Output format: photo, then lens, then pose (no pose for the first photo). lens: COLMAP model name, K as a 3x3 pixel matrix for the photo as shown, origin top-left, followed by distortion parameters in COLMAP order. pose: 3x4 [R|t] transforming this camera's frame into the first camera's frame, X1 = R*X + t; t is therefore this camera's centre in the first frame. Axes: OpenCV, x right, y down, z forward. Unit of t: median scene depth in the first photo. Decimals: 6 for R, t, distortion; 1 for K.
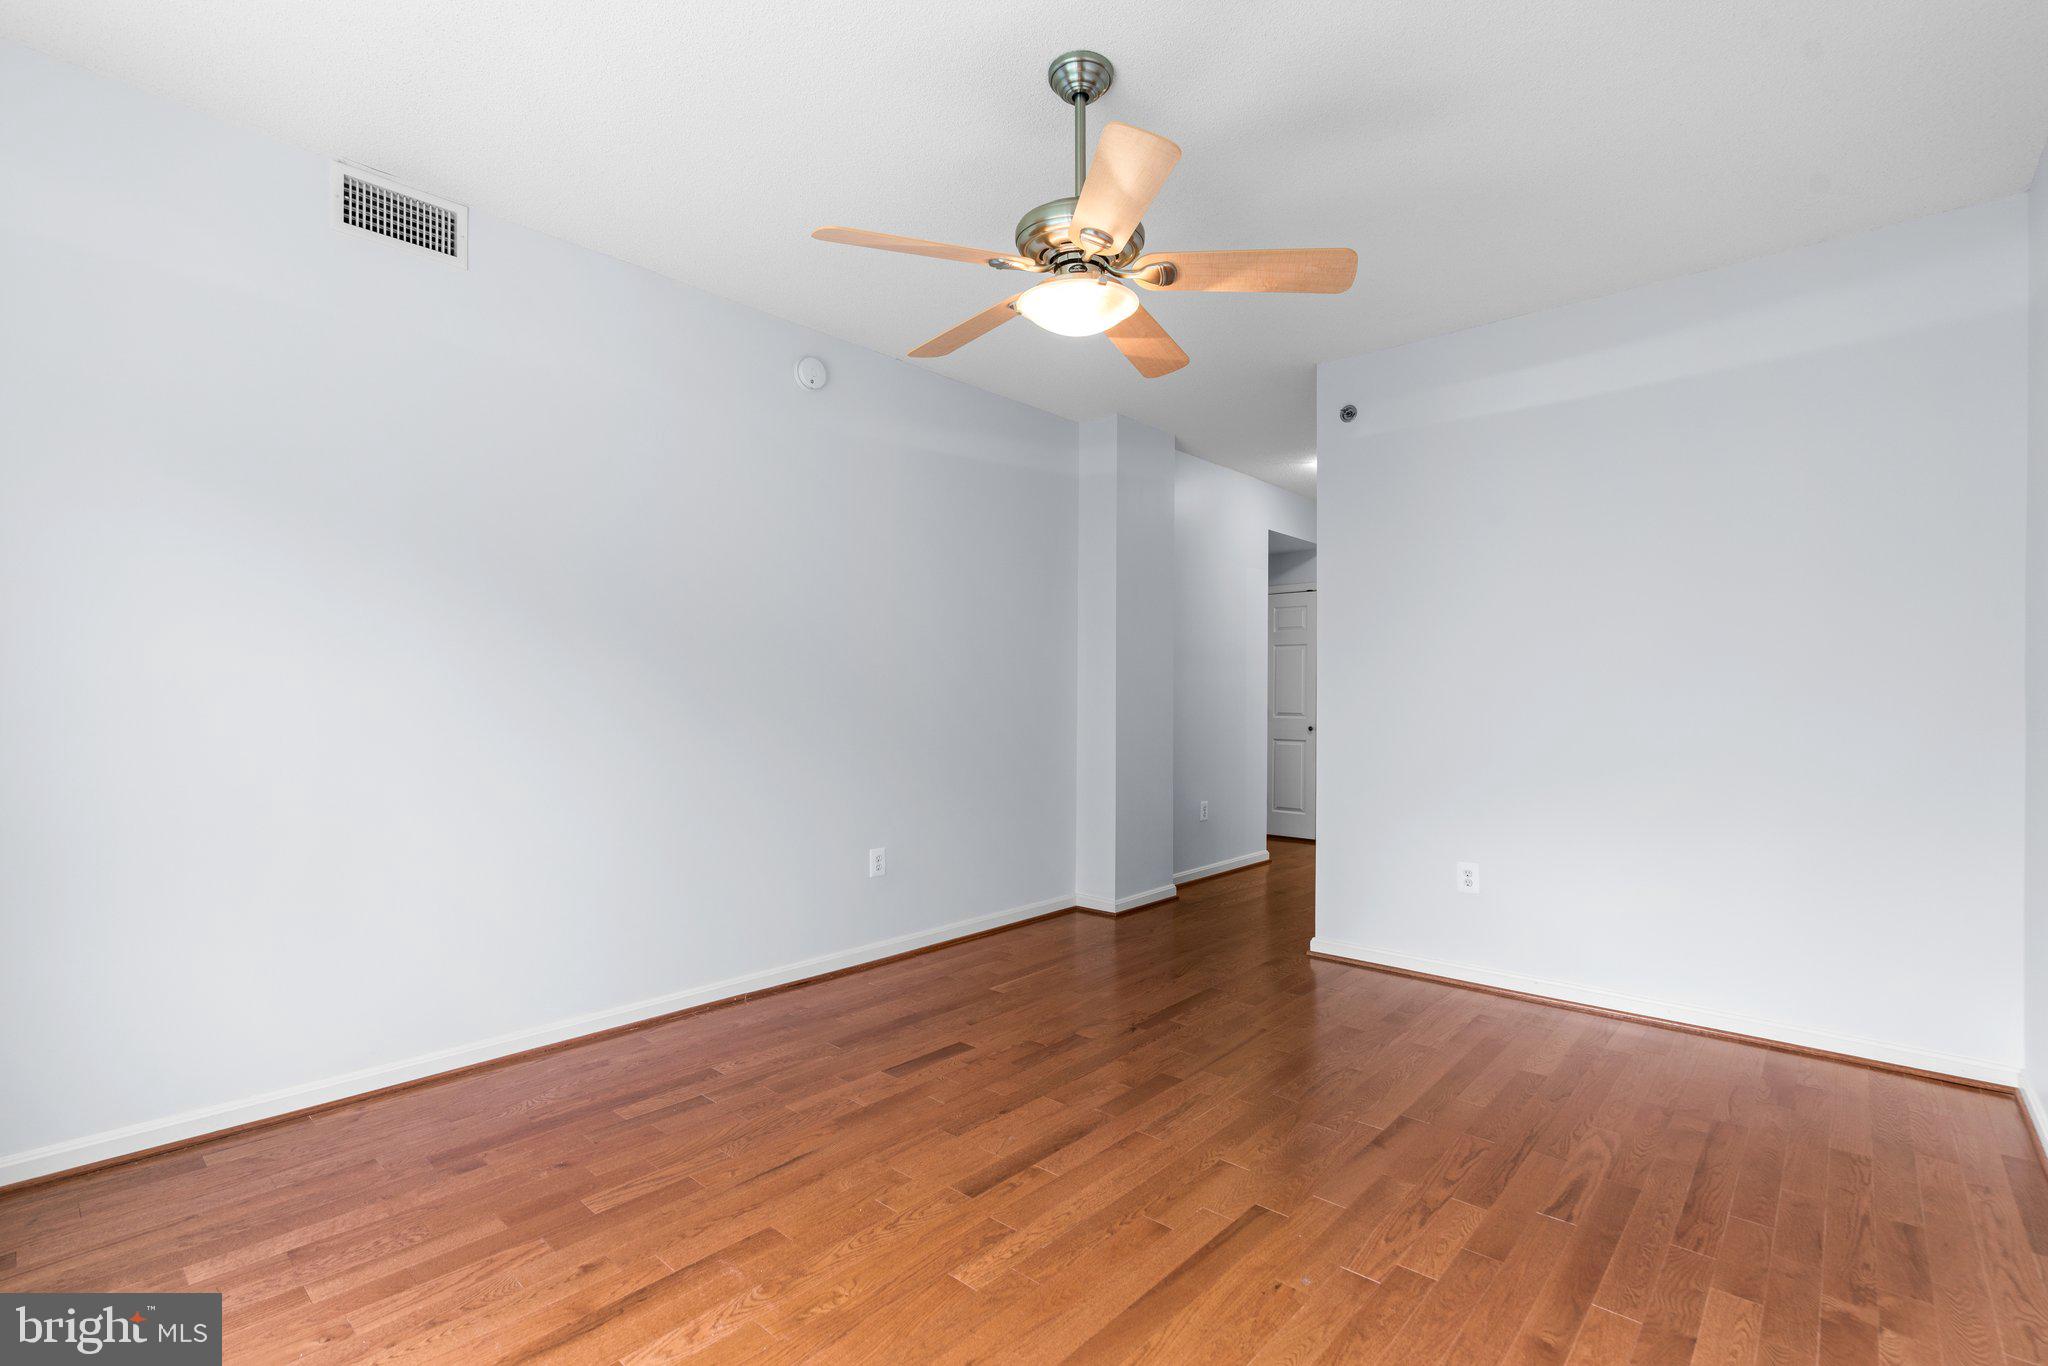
lens RADIAL K [[925.6, 0, 1028.3], [0, 925.6, 686.6], [0, 0, 1]] dist [-0.002699, 0.000028]
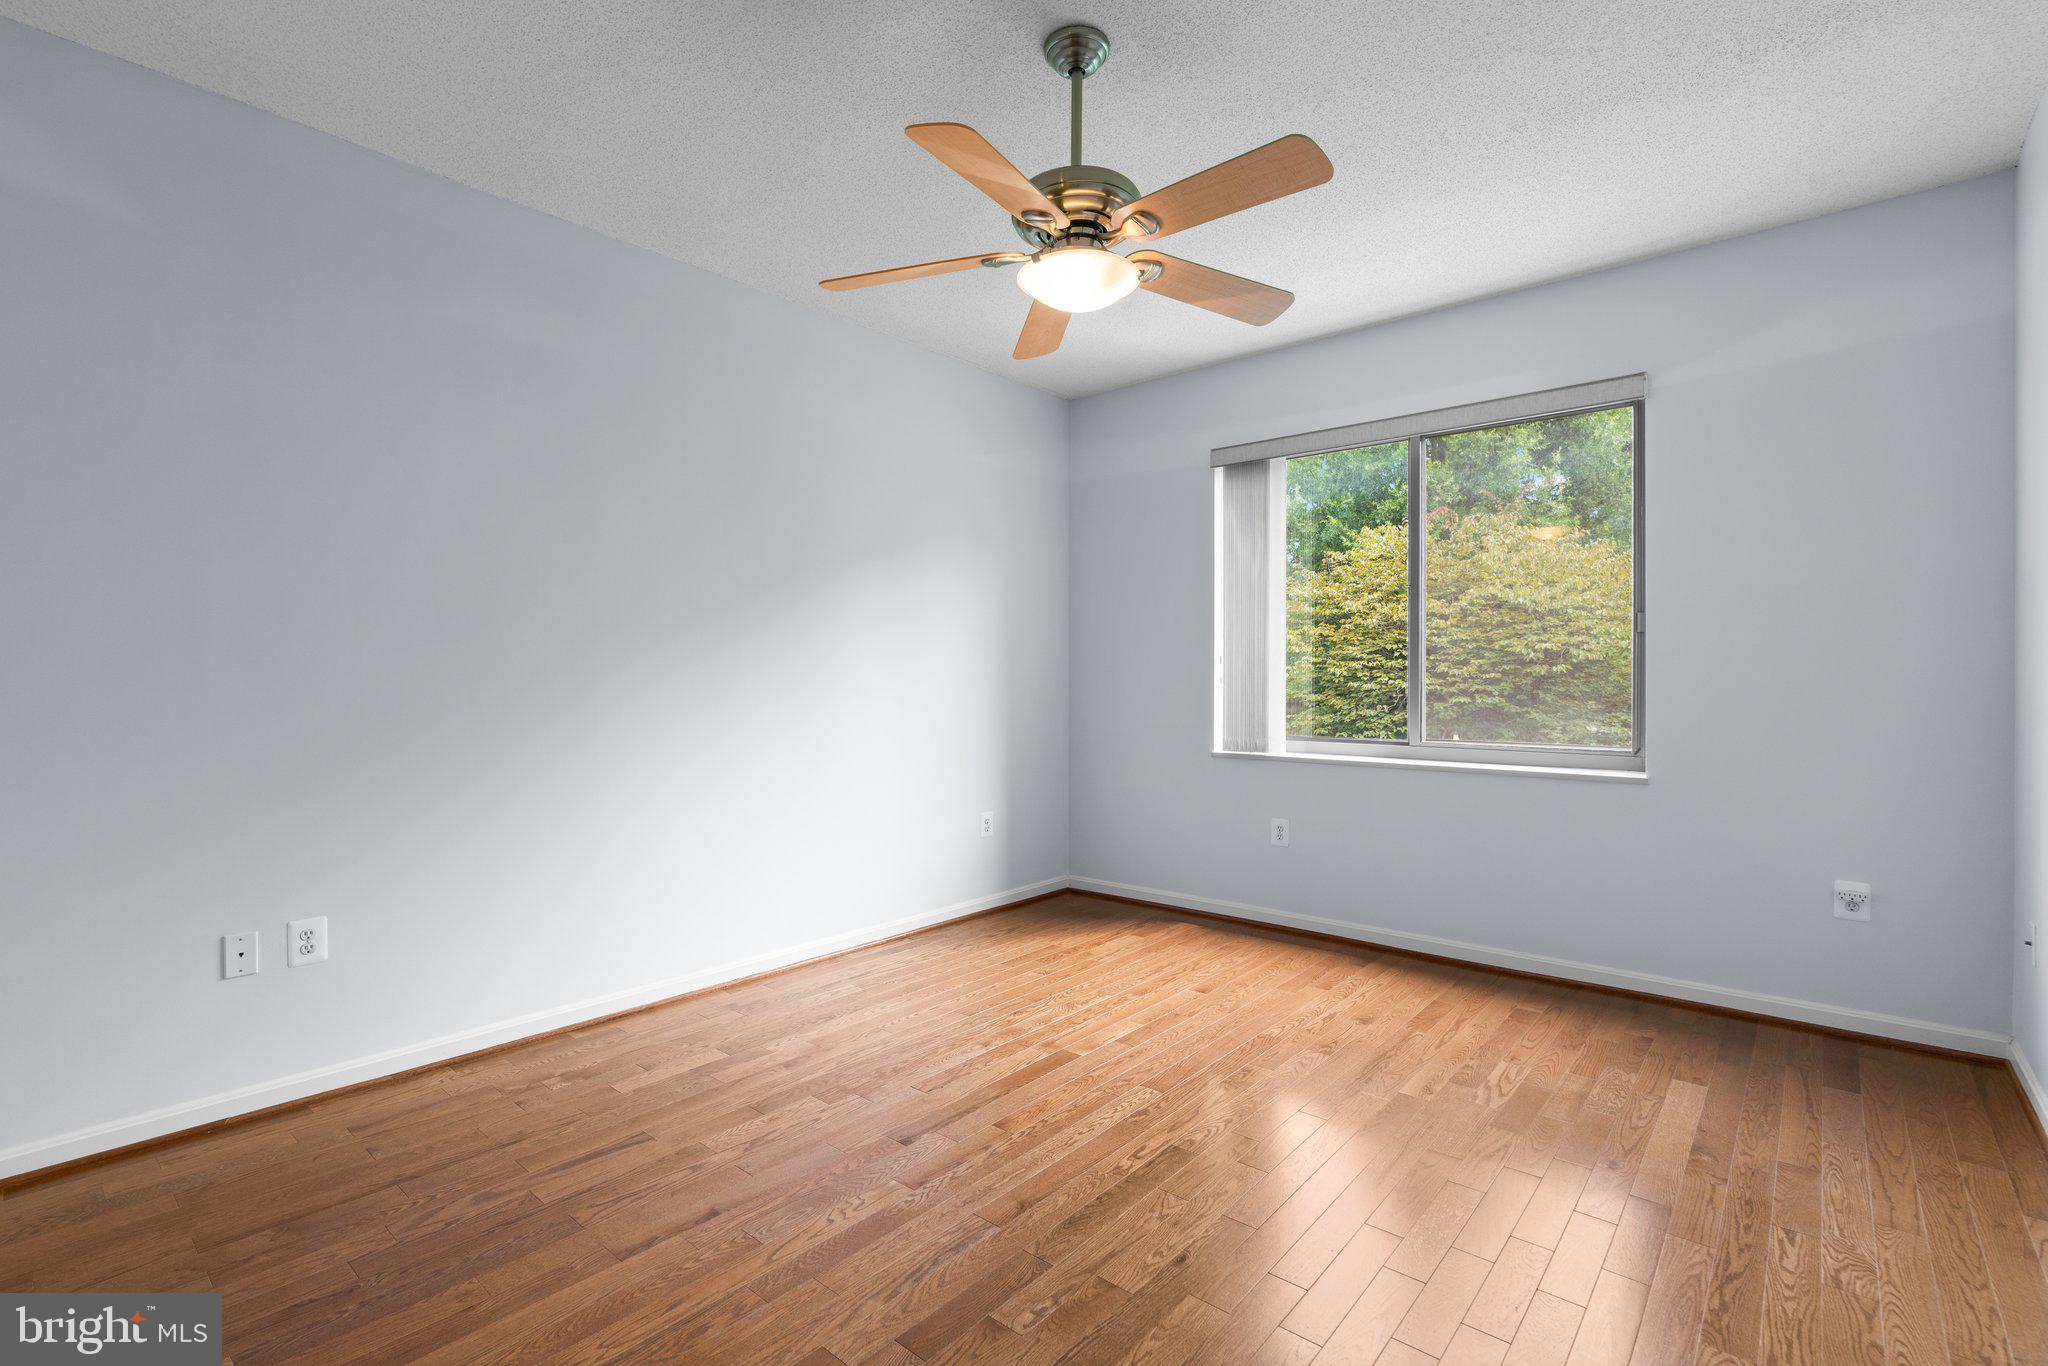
lens RADIAL K [[925.6, 0, 1028.3], [0, 925.6, 686.6], [0, 0, 1]] dist [-0.002699, 0.000028]
pose [[-0.999652, -0.007987, -0.025157, 0.138728], [-0.007803, 0.999942, -0.007400, 0.031713], [0.025214, -0.007201, -0.999656, 2.107257]]
